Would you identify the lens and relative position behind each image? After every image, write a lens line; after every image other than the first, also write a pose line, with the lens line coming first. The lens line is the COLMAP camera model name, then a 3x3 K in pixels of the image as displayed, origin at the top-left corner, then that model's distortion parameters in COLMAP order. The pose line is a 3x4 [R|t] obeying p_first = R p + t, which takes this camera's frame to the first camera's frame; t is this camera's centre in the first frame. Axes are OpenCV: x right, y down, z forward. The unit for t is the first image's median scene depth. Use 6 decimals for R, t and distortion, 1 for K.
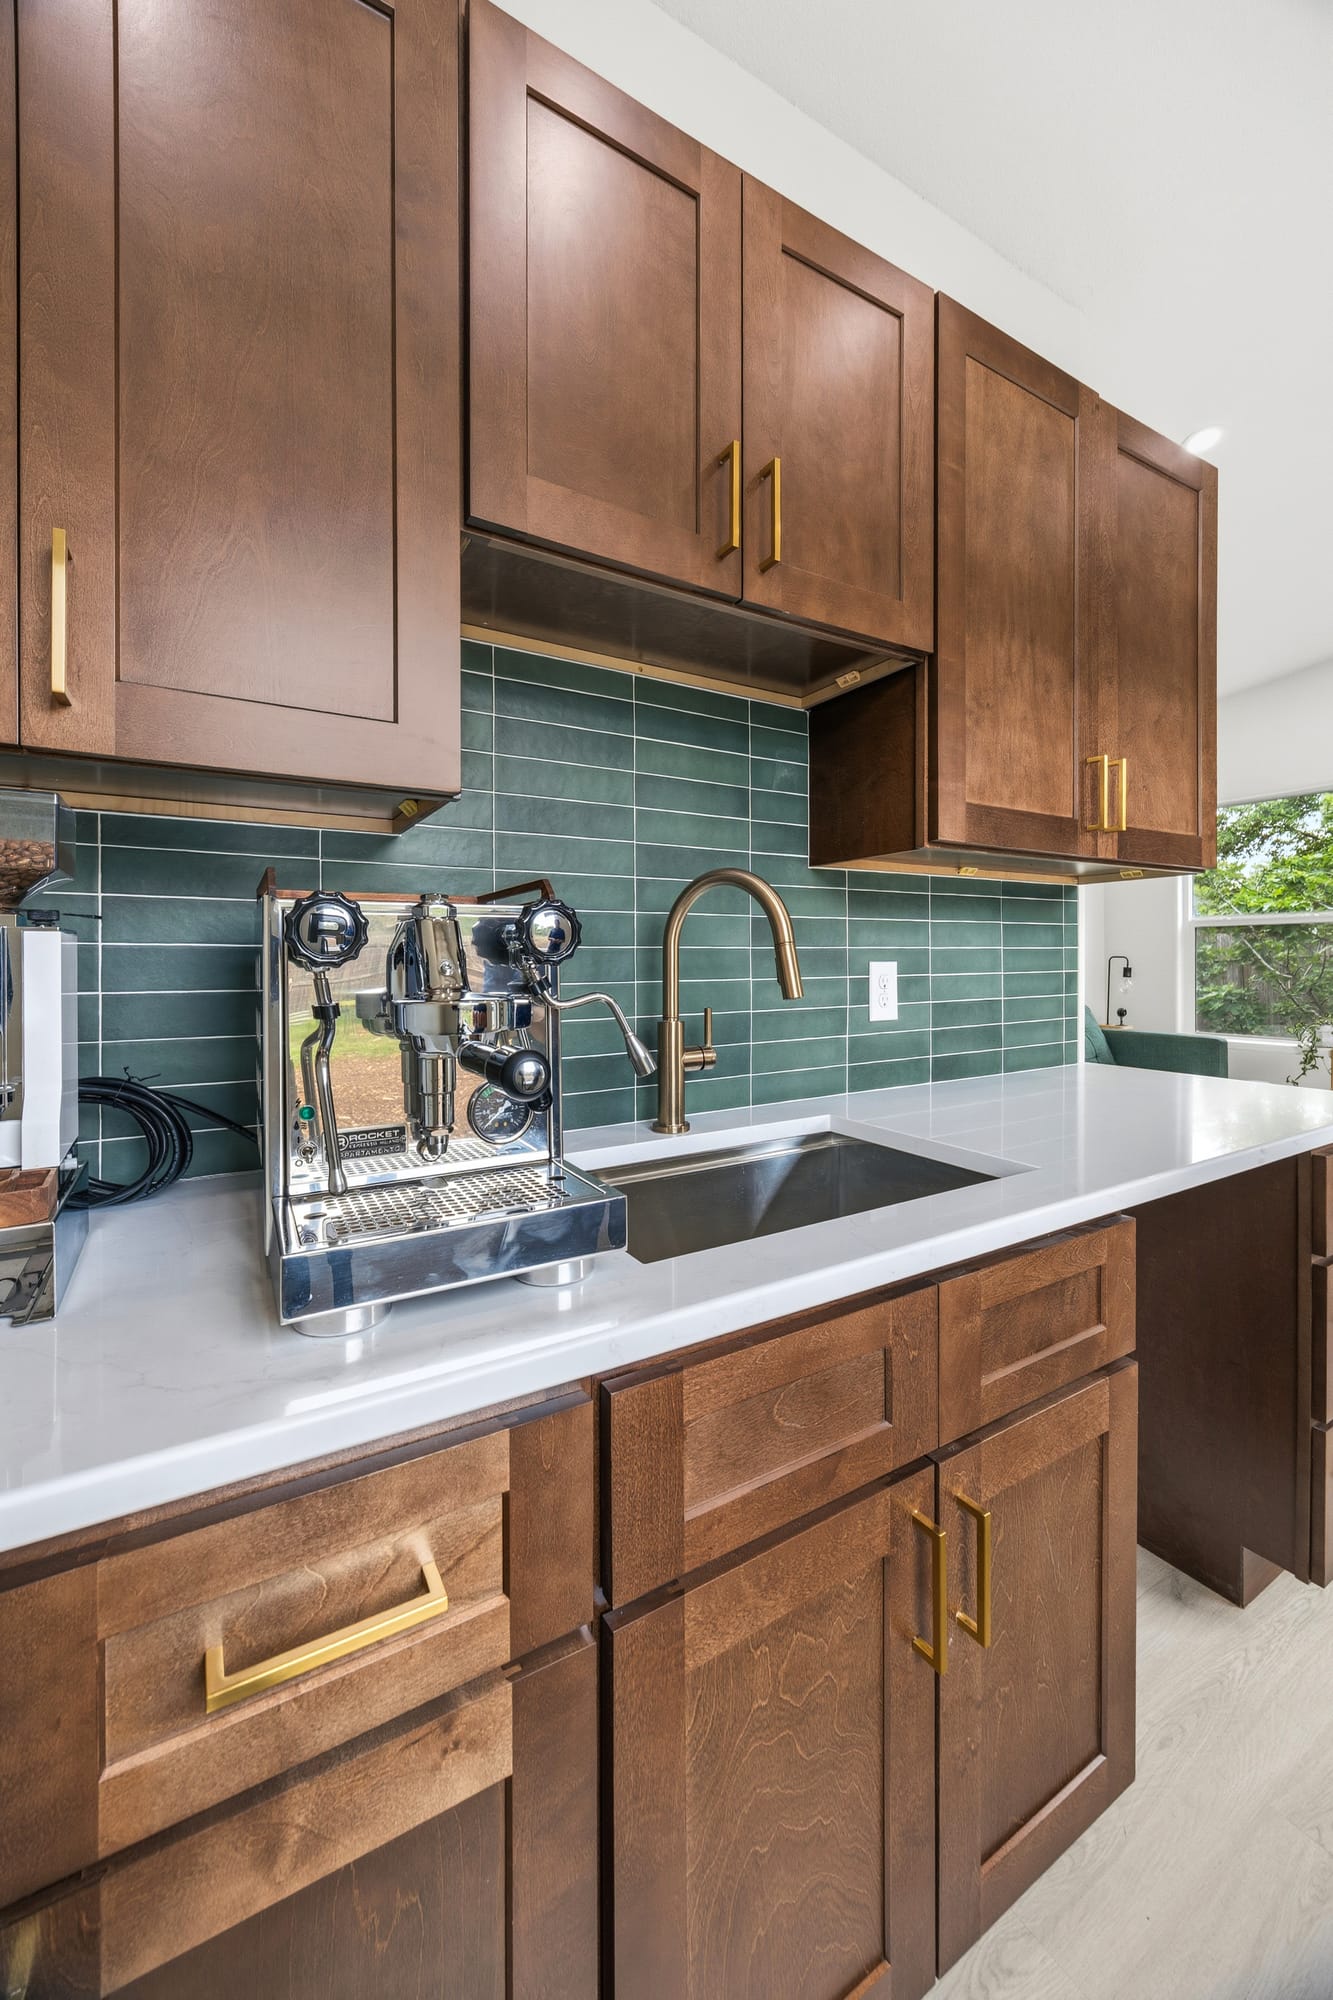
lens RADIAL K [[792.7, 0, 703.5], [0, 792.7, 978.0], [0, 0, 1]] dist [-0.011627, -0.000240]
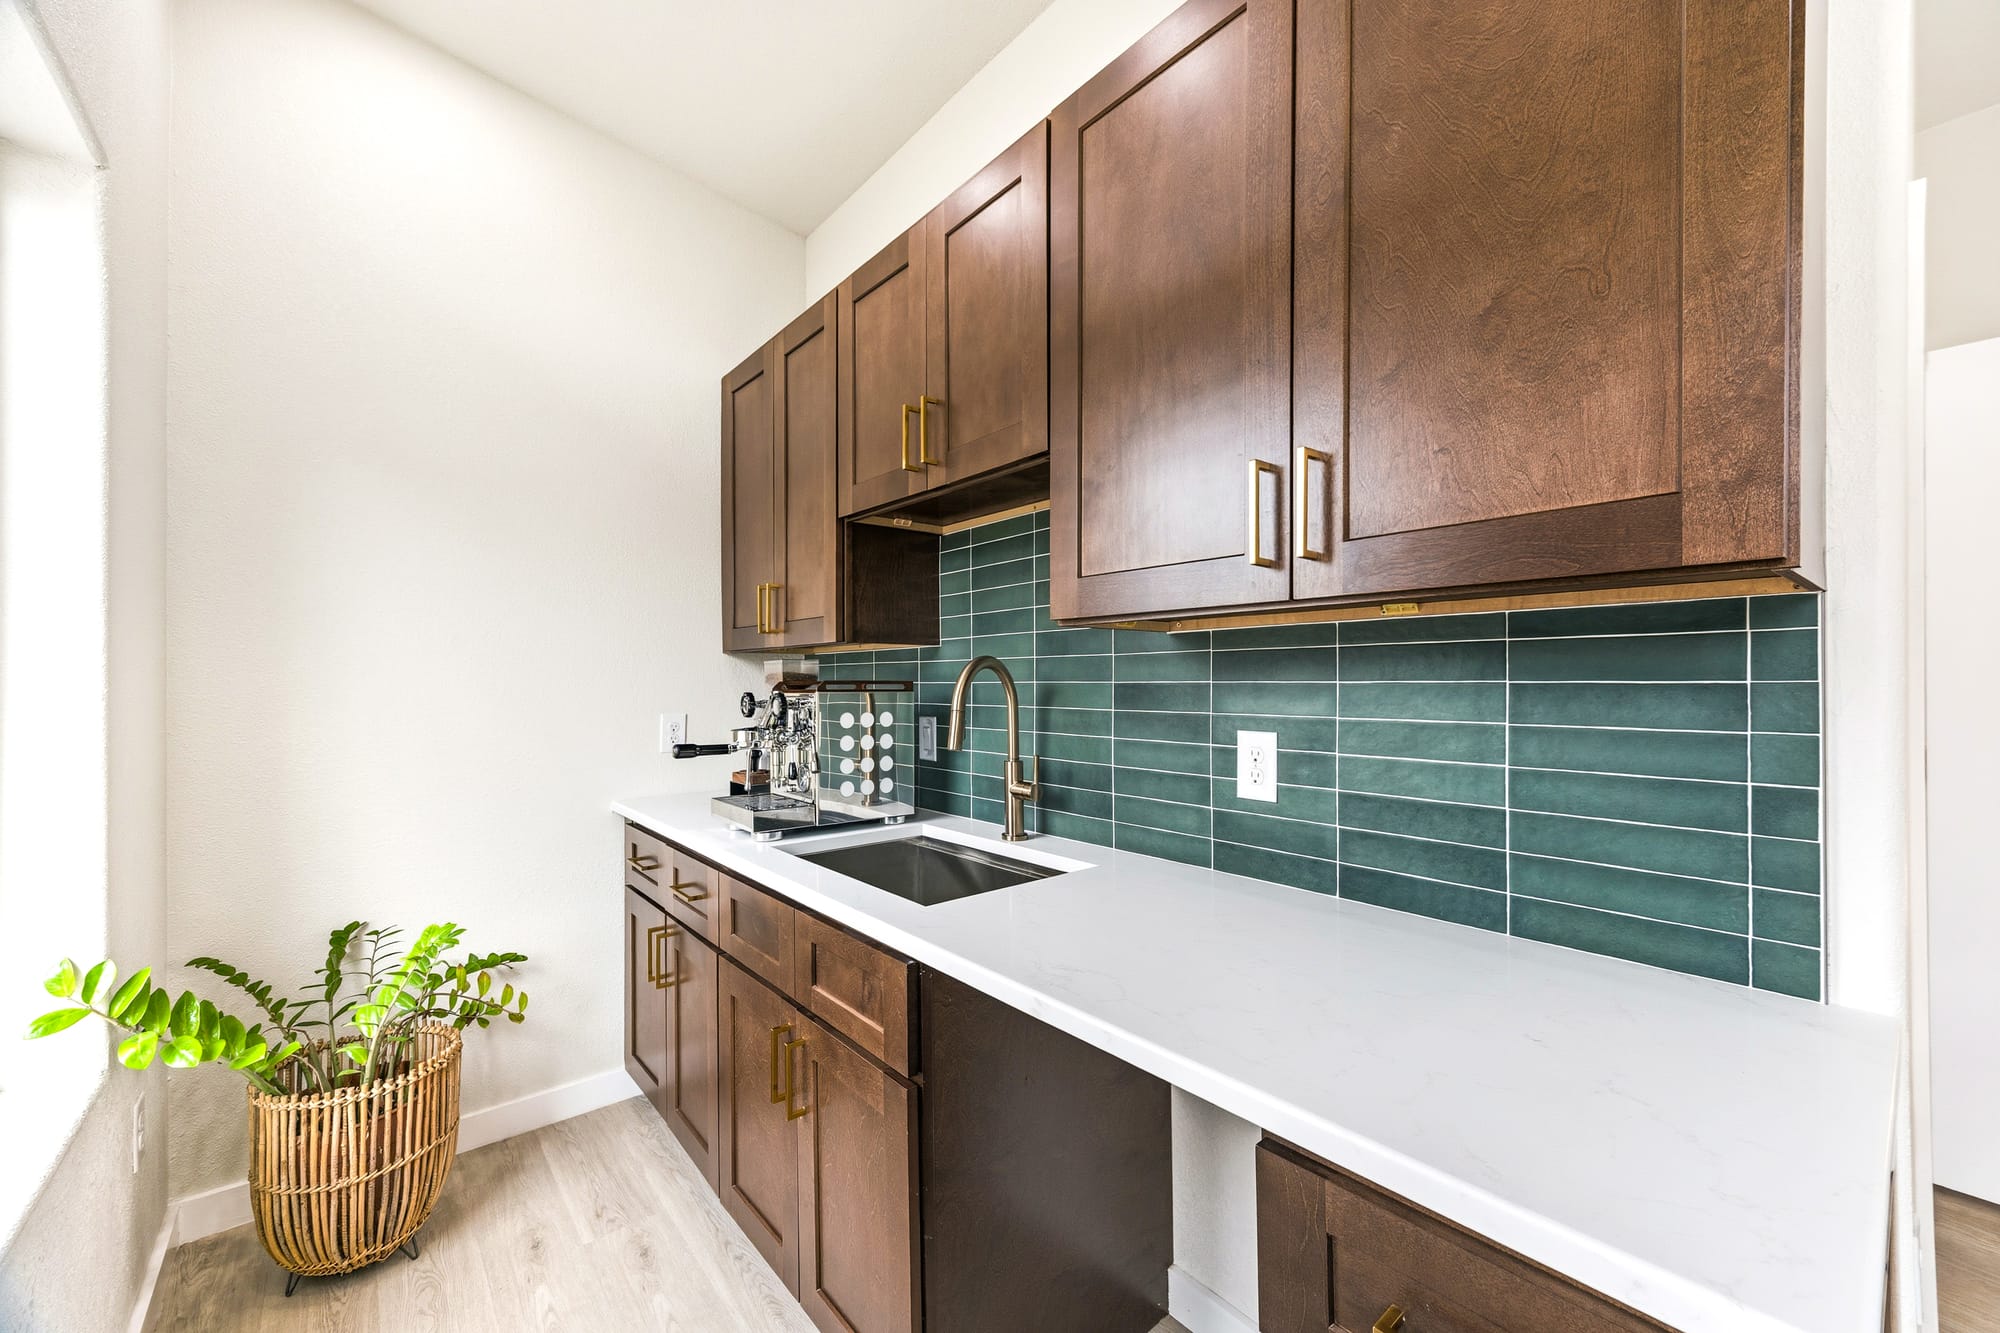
lens RADIAL K [[782.0, 0, 1008.6], [0, 782.0, 670.1], [0, 0, 1]] dist [-0.000429, -0.001044]
pose [[0.139094, -0.003001, -0.990275, 1.290870], [-0.022577, 0.999726, -0.006200, -0.094812], [0.990022, 0.023220, 0.138988, 0.768706]]
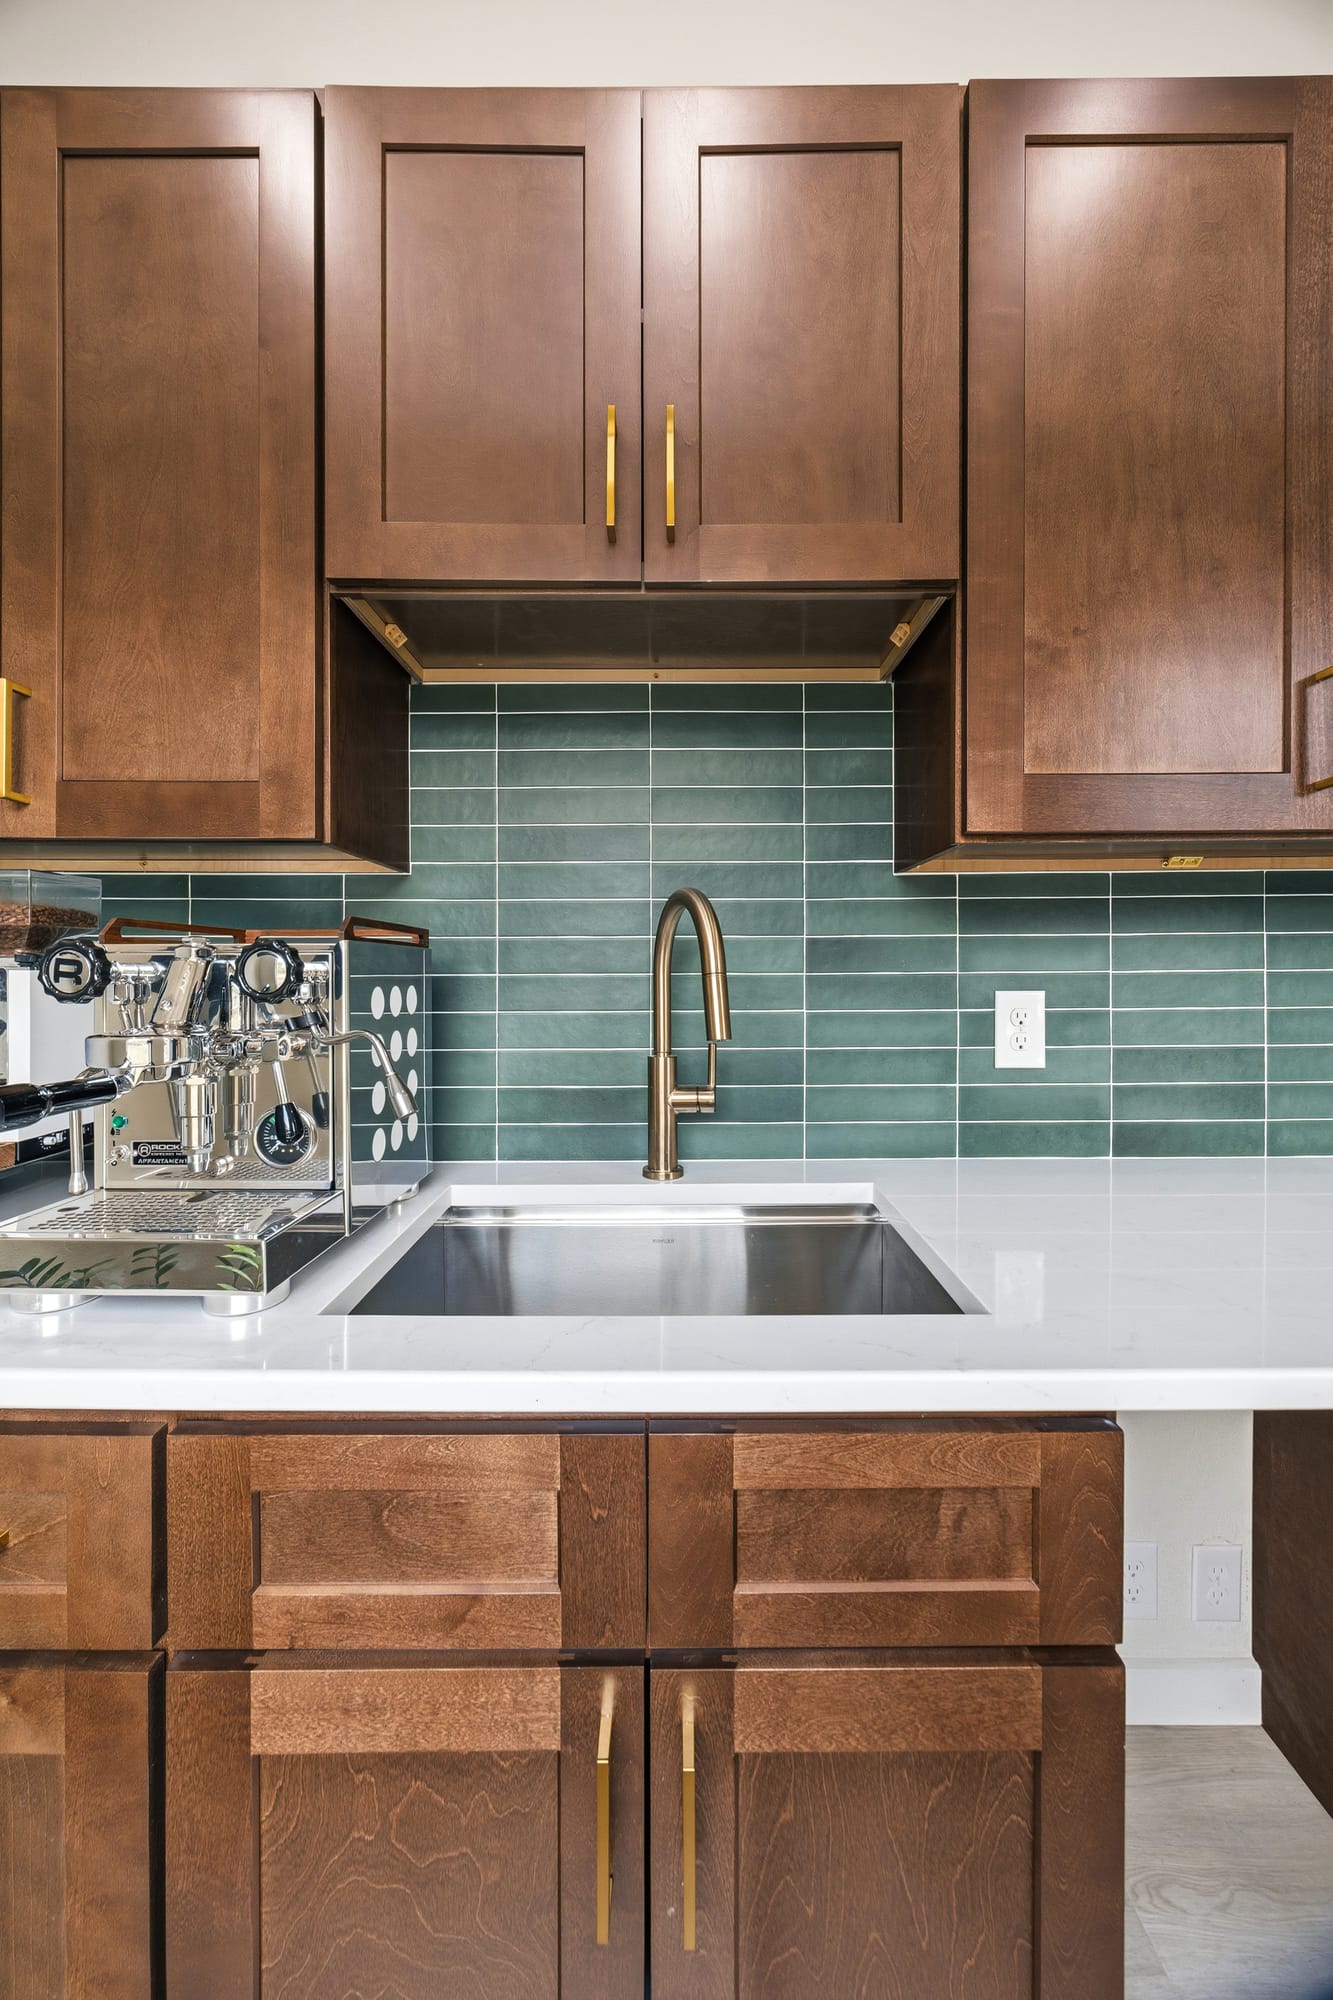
lens RADIAL K [[791.1, 0, 685.1], [0, 791.1, 985.8], [0, 0, 1]] dist [-0.009797, -0.000265]
pose [[0.844301, 0.014194, -0.535680, 0.452668], [-0.015168, 0.999882, 0.002588, -0.028021], [0.535654, 0.005940, 0.844417, 0.235227]]
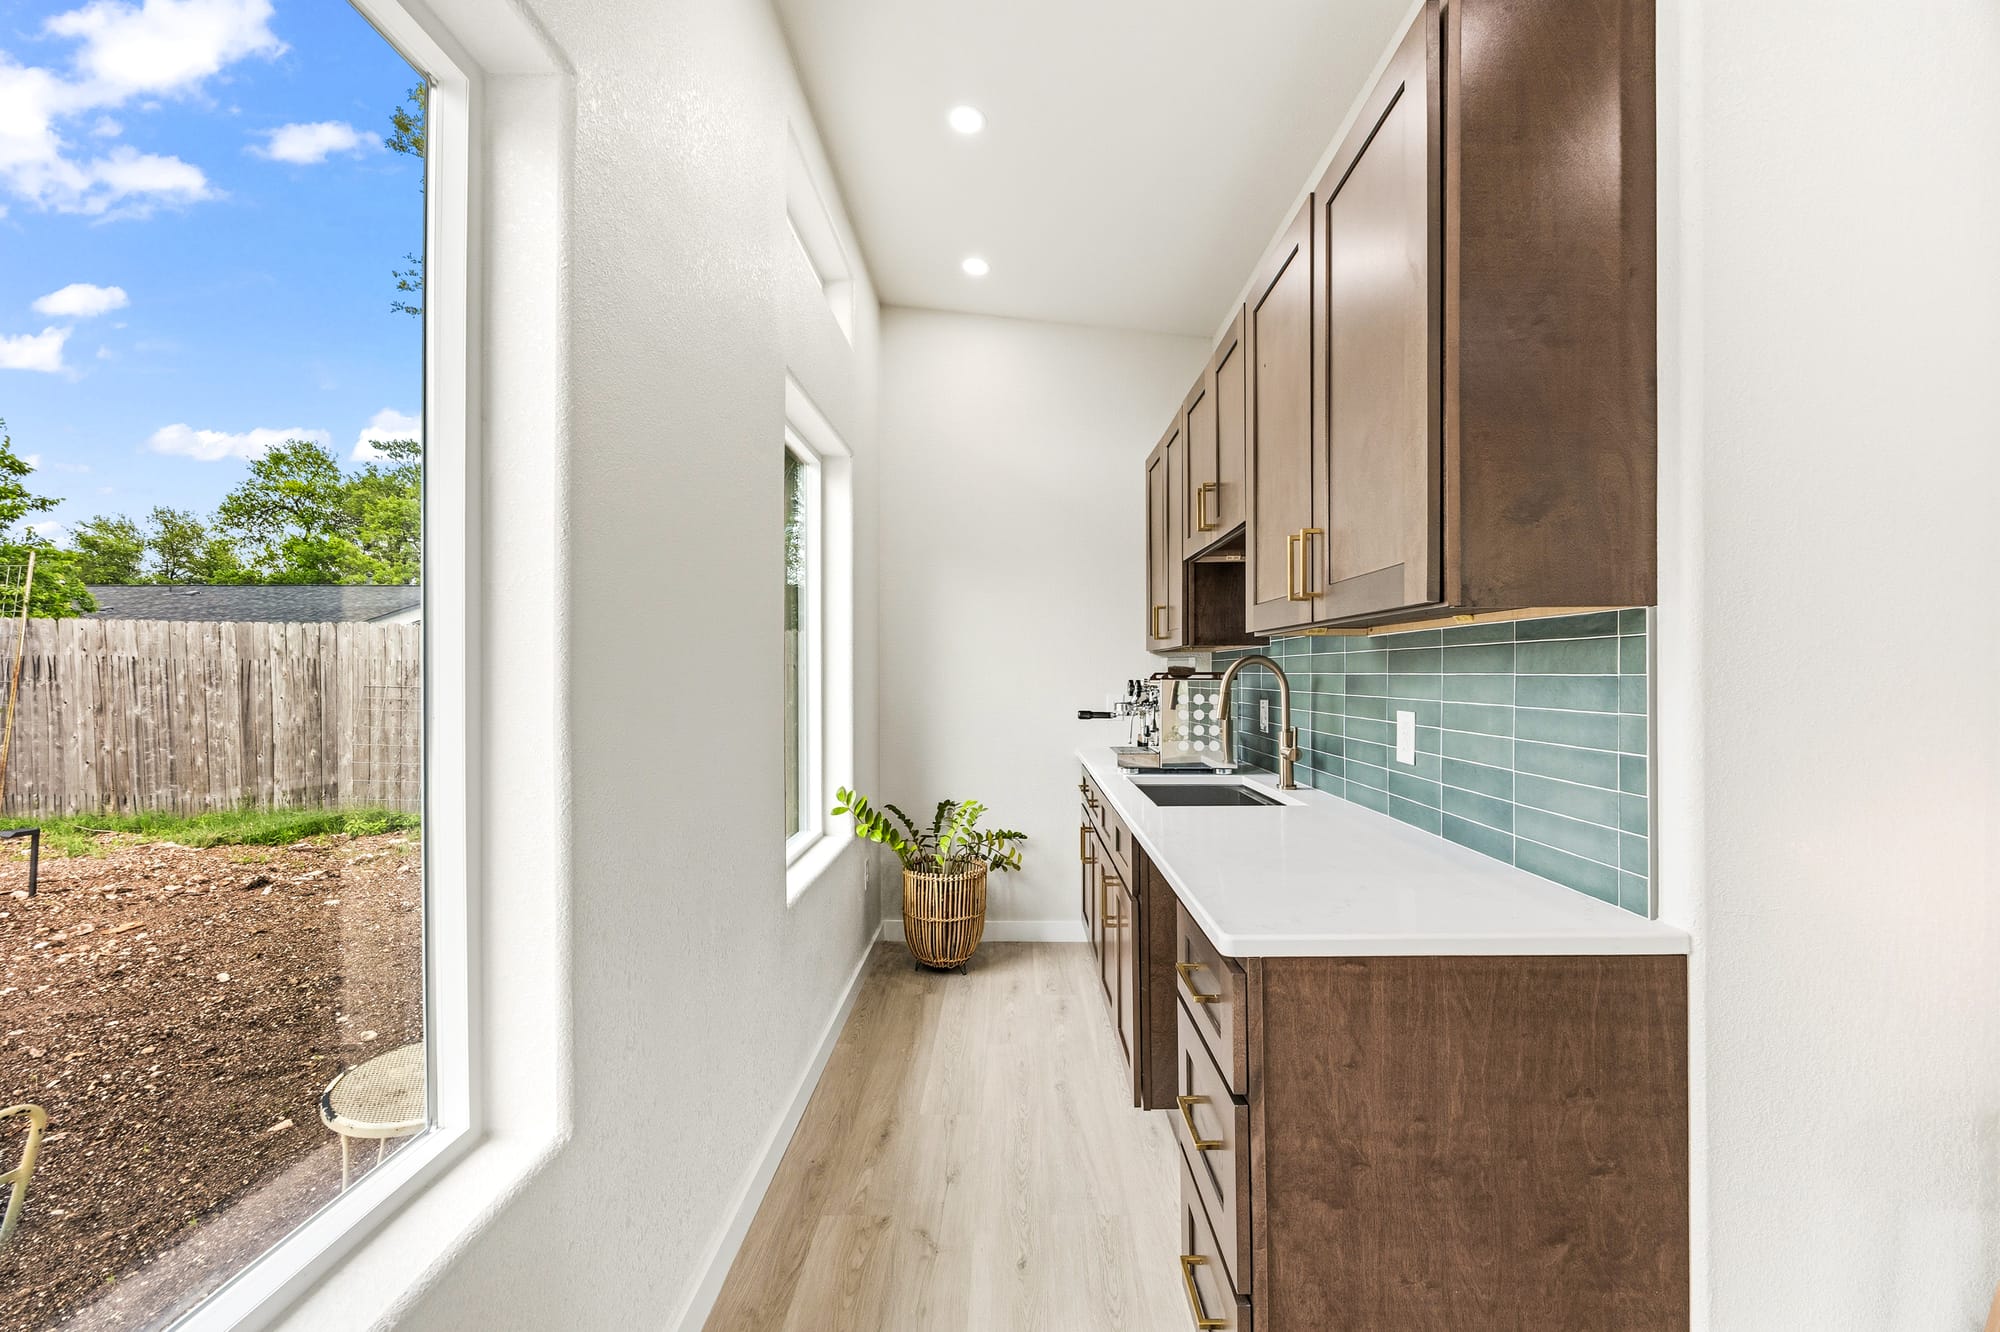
lens RADIAL K [[782.0, 0, 1008.6], [0, 782.0, 669.6], [0, 0, 1]] dist [-0.000429, -0.001044]
pose [[-0.543021, 0.009050, -0.839670, 1.843415], [-0.012473, 0.999745, 0.018842, -0.118052], [0.839627, 0.020705, -0.542769, 1.413722]]
